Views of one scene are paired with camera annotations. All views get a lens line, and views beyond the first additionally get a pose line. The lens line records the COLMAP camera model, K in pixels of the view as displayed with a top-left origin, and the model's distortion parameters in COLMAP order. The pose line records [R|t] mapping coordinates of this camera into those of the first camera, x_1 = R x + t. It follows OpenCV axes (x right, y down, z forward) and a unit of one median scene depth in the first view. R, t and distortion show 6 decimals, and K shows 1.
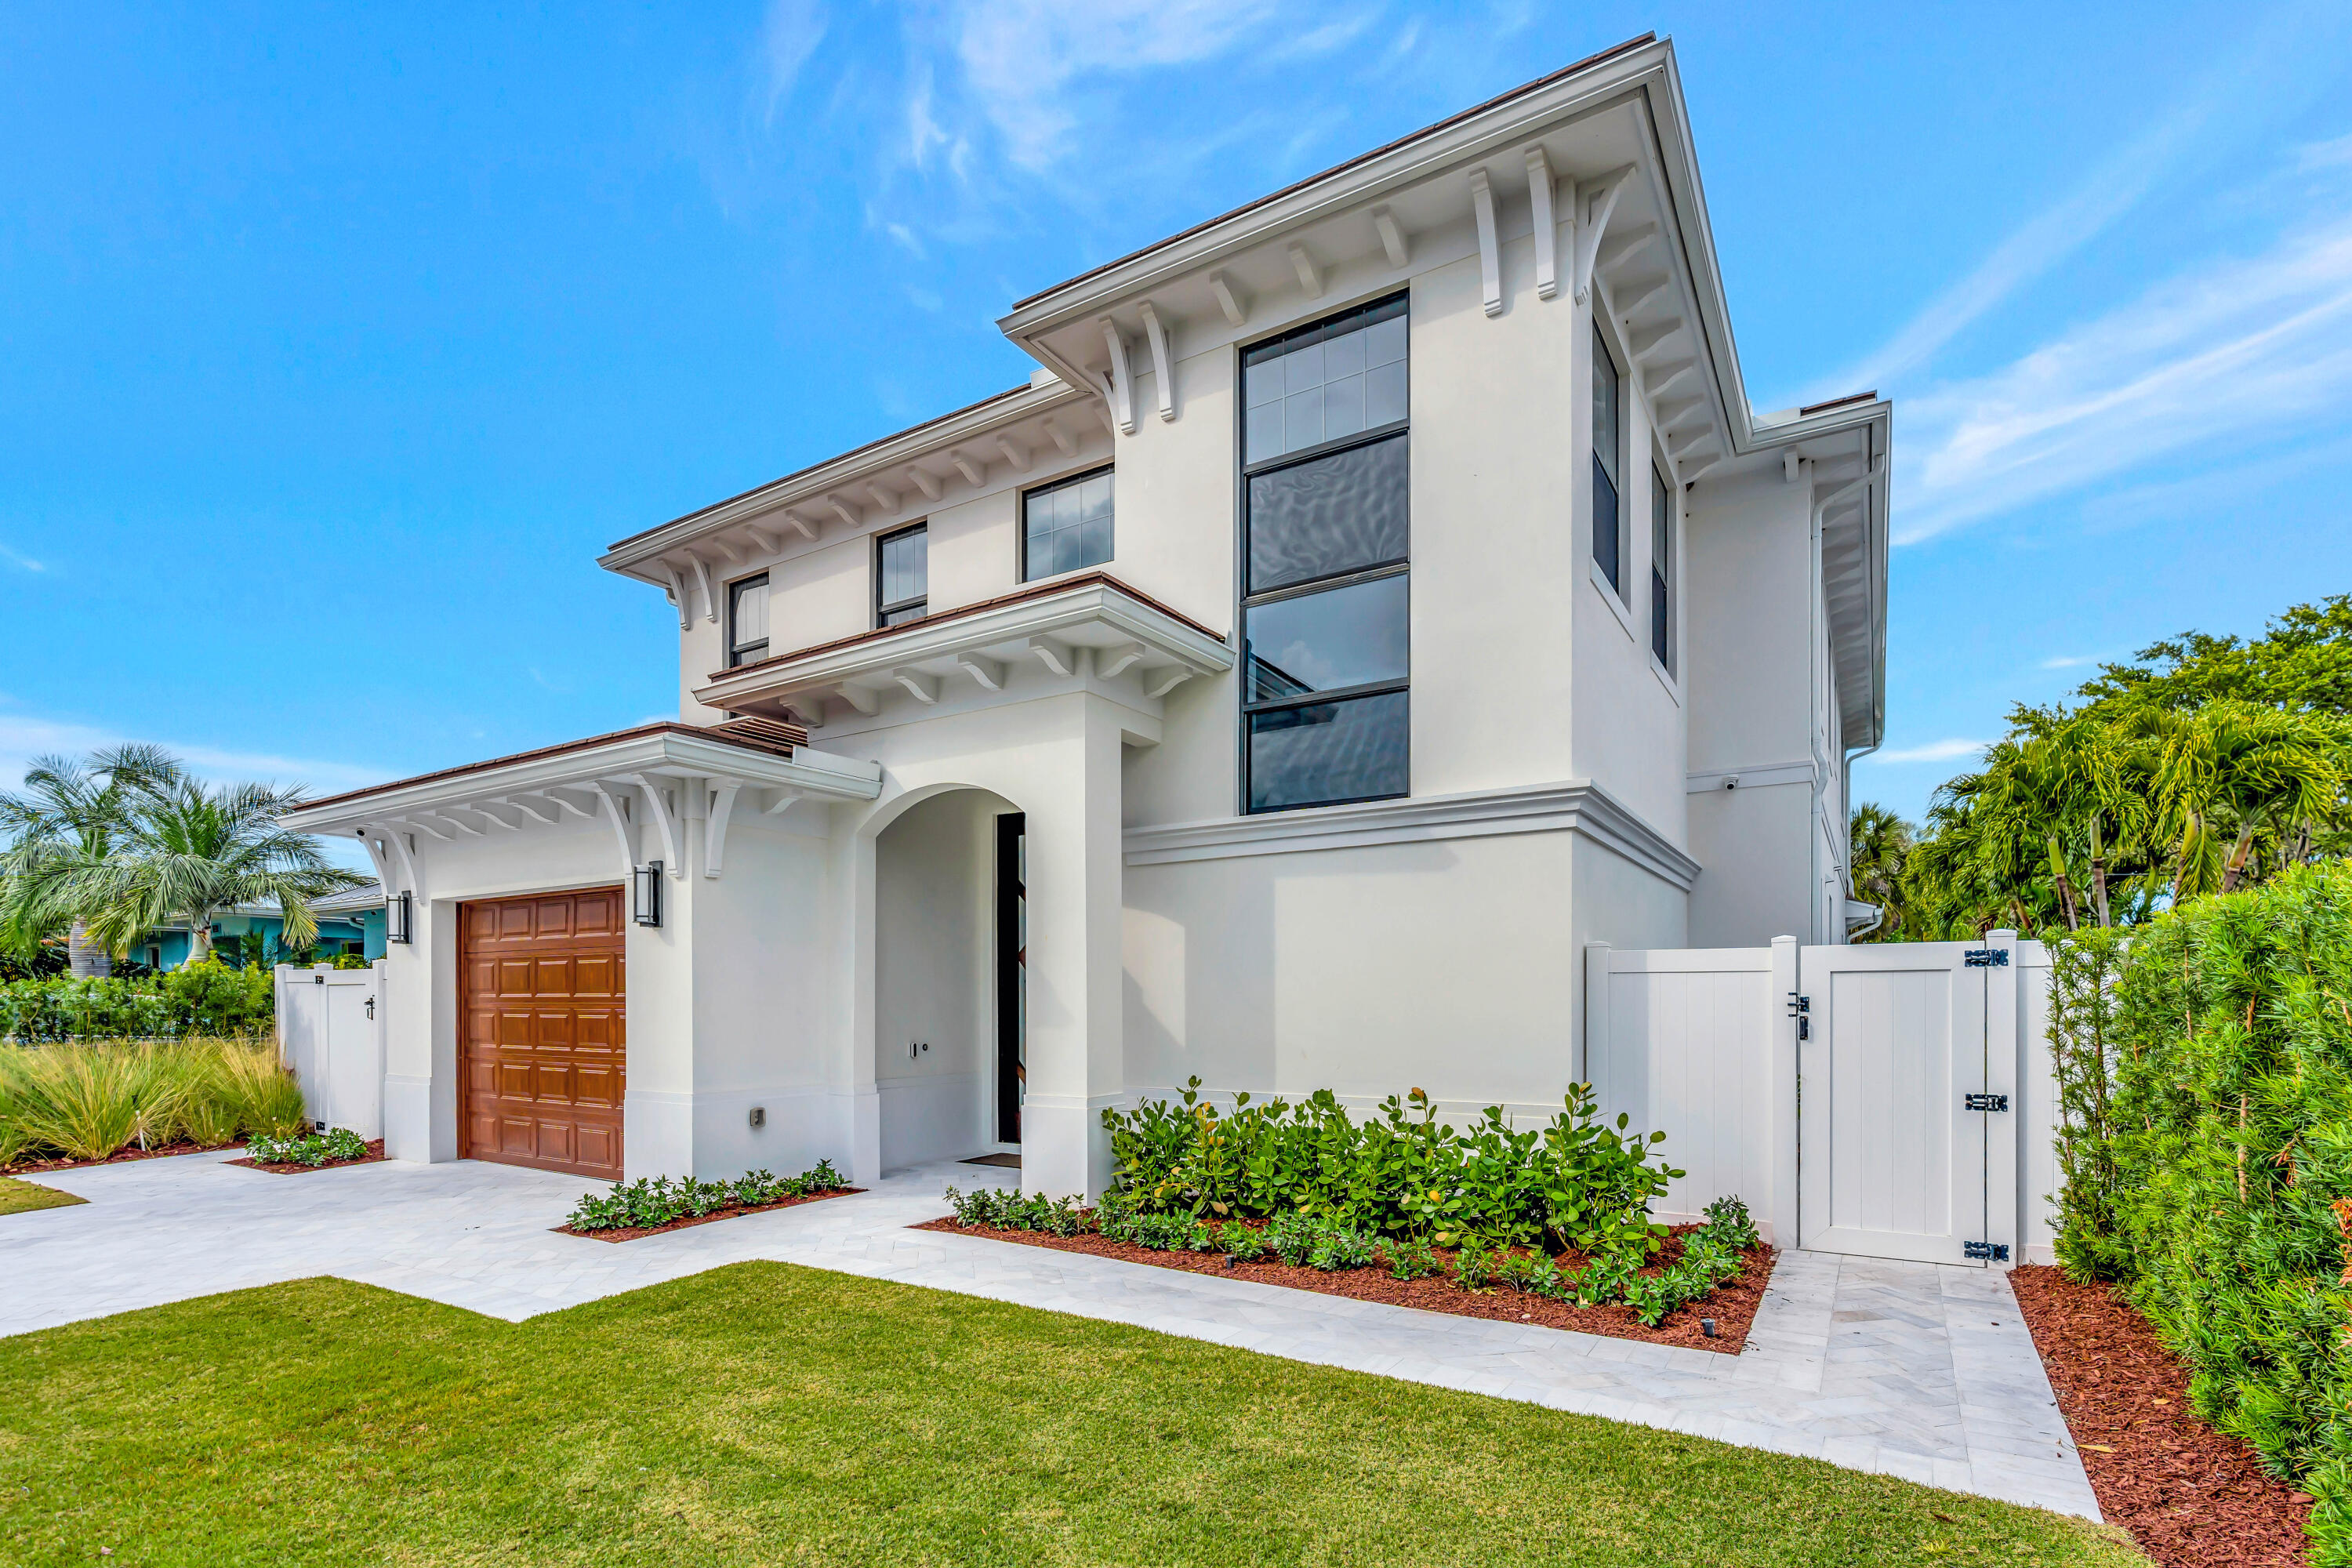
lens RADIAL K [[1075.6, 0, 1205.5], [0, 1075.6, 997.5], [0, 0, 1]] dist [0.004006, 0.000304]
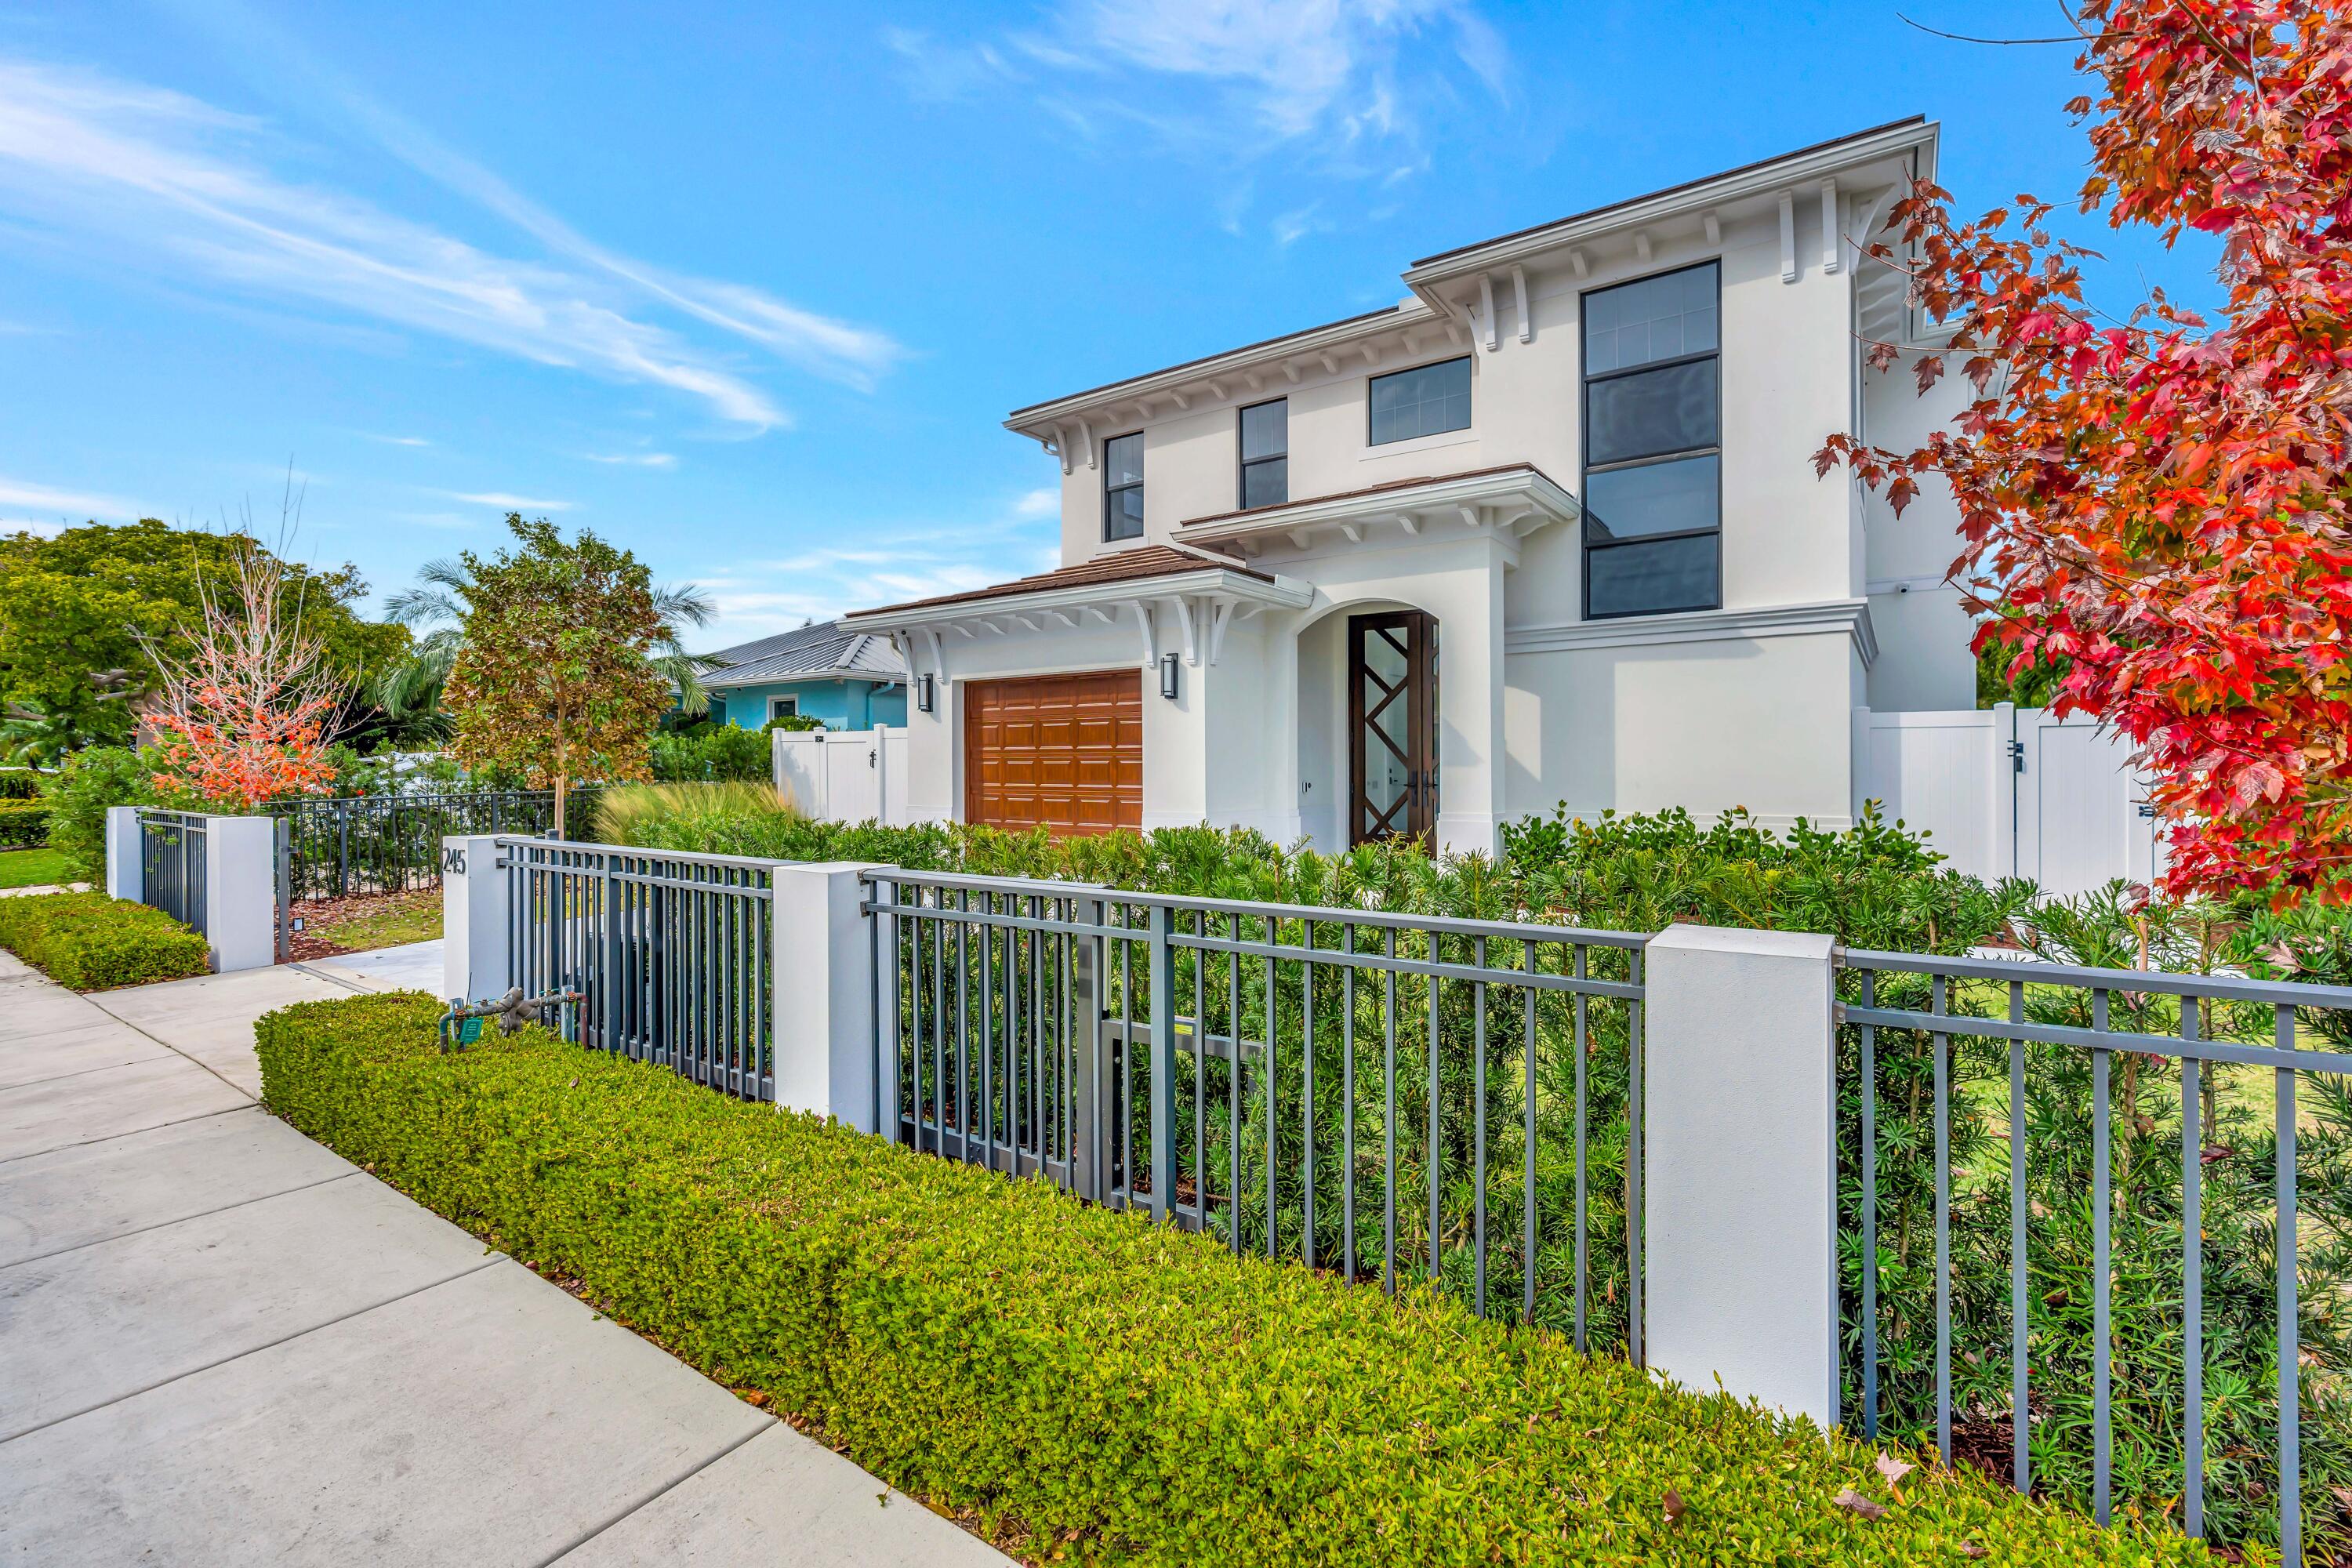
lens RADIAL K [[1026.7, 0, 1184.3], [0, 1026.7, 774.5], [0, 0, 1]] dist [-0.002913, -0.000392]
pose [[0.998567, 0.002694, -0.053447, -0.437717], [-0.002505, 0.999990, 0.003604, 0.033327], [0.053456, -0.003465, 0.998564, -0.404508]]
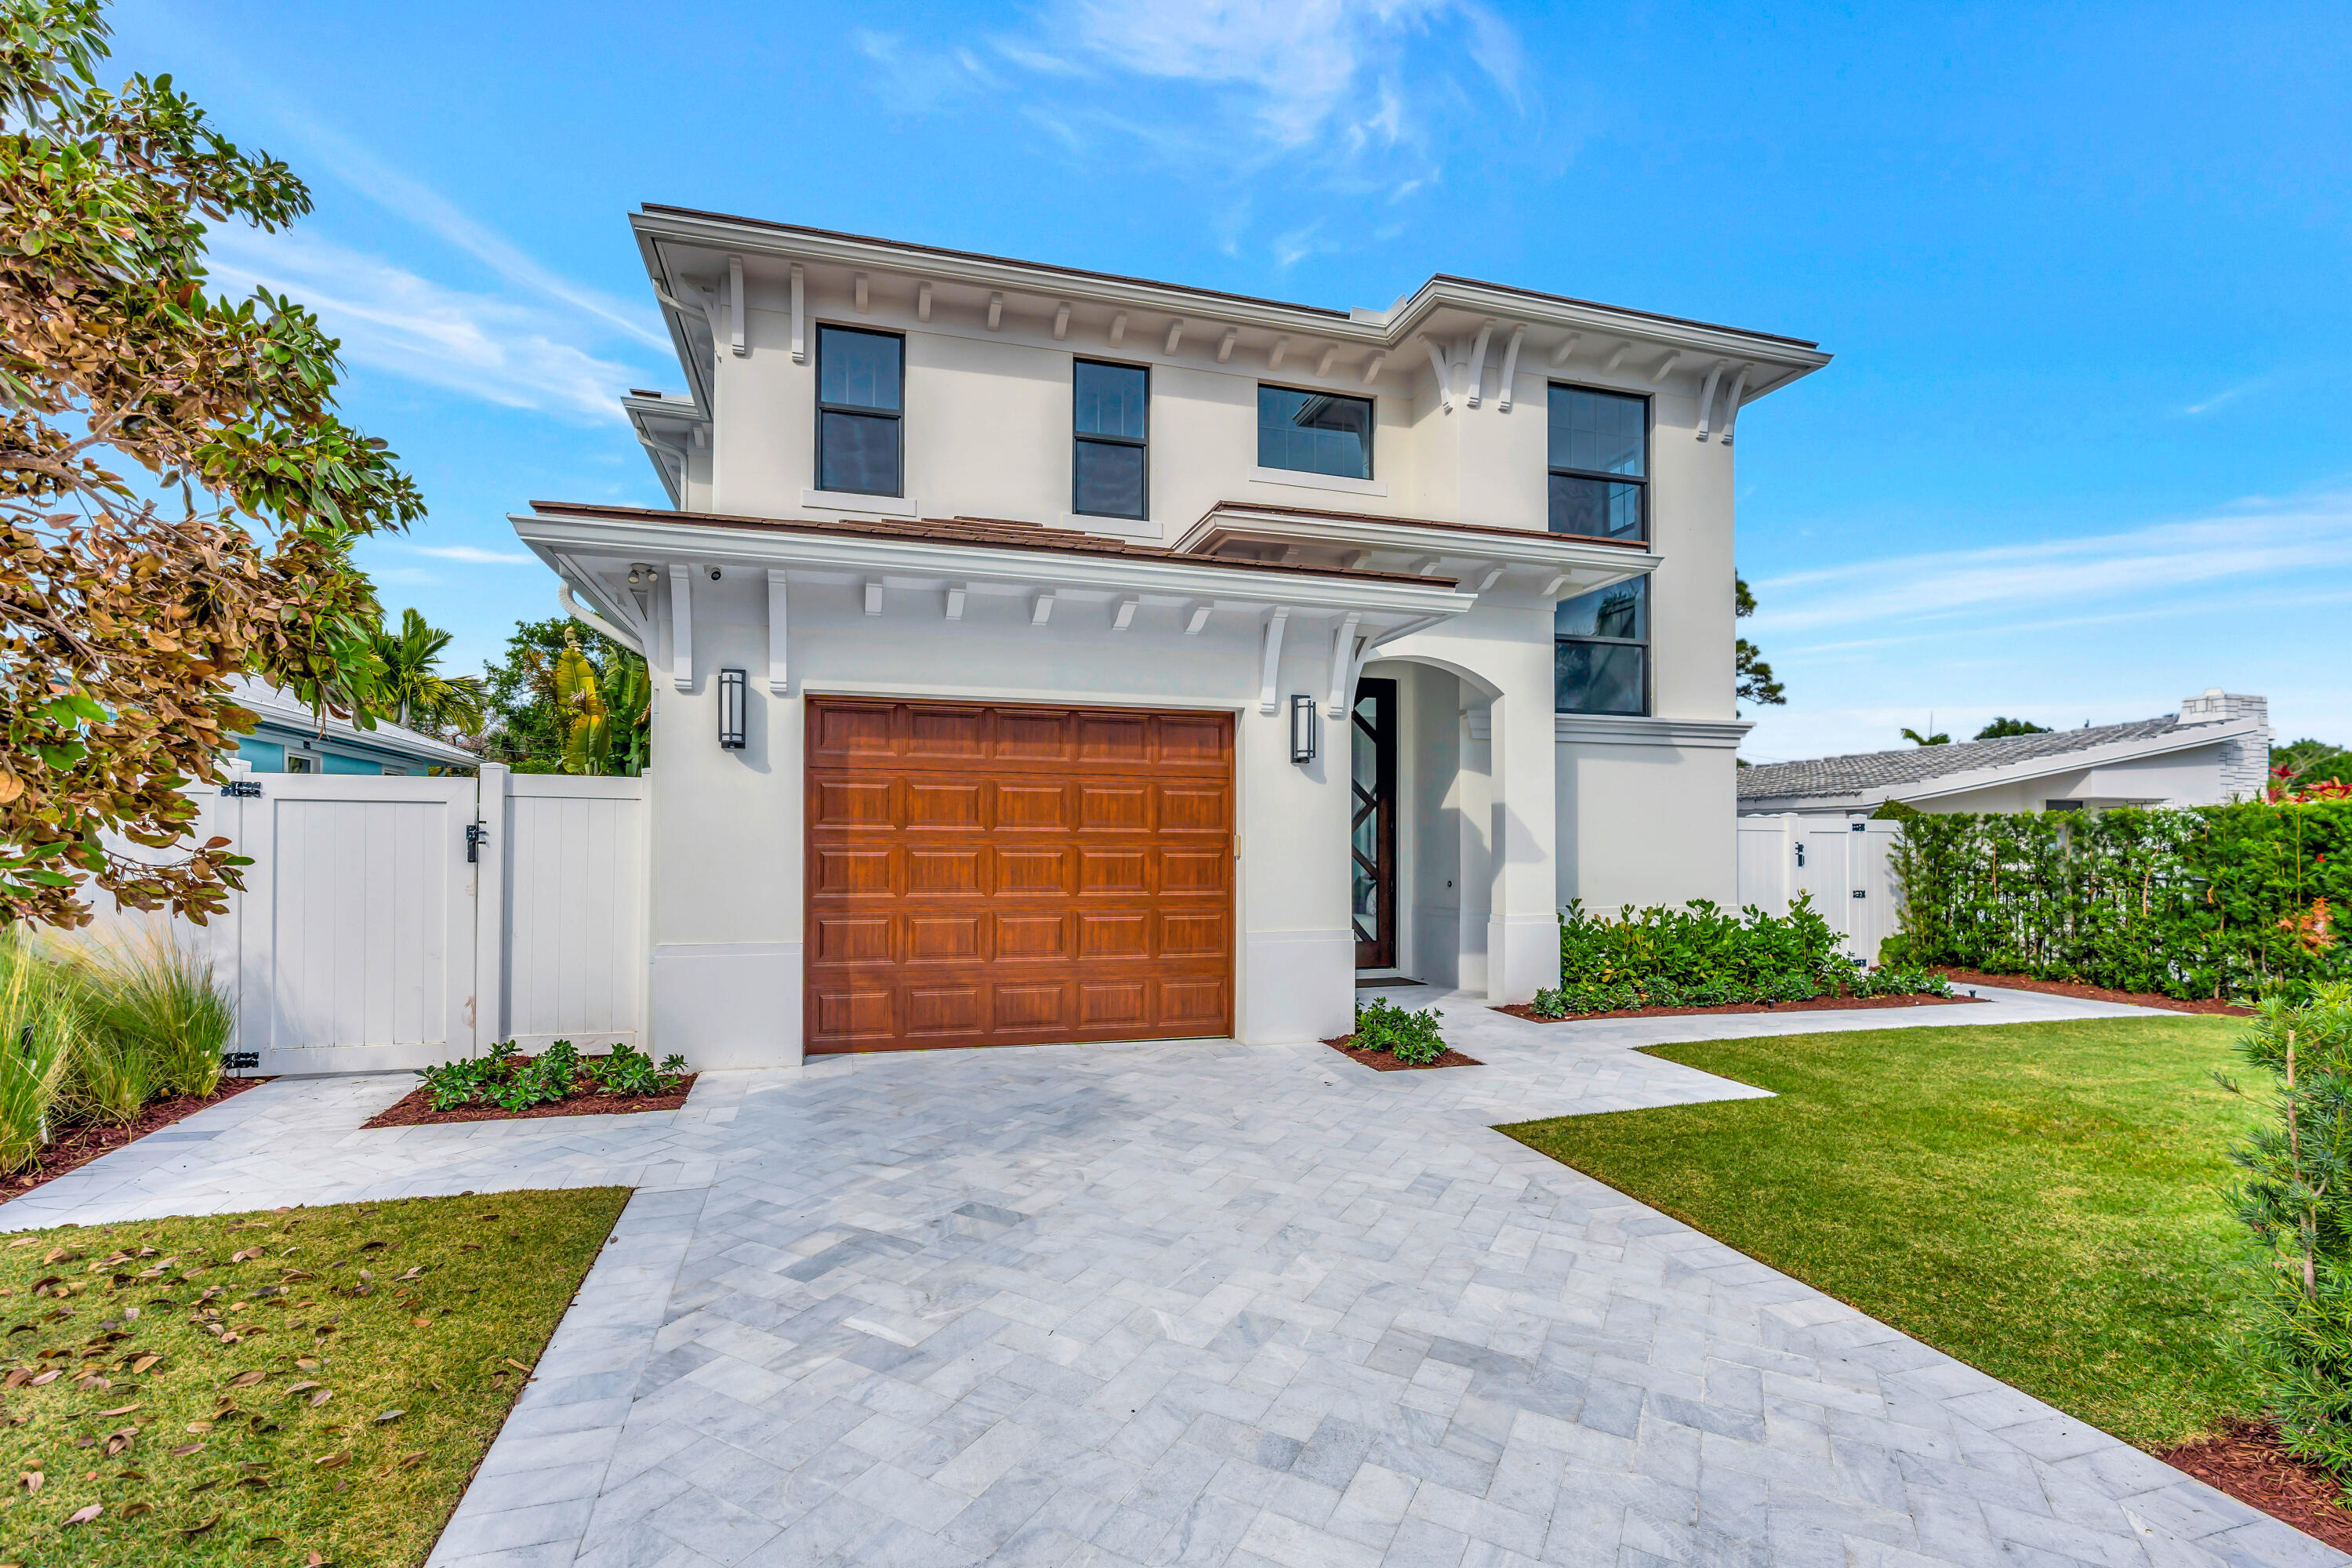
lens RADIAL K [[1075.6, 0, 1161.6], [0, 1075.6, 829.4], [0, 0, 1]] dist [0.004006, 0.000304]
pose [[0.675415, 0.015911, 0.737266, -1.395115], [-0.010757, 0.999873, -0.011723, 0.006922], [-0.737359, -0.000013, 0.675501, 0.435327]]
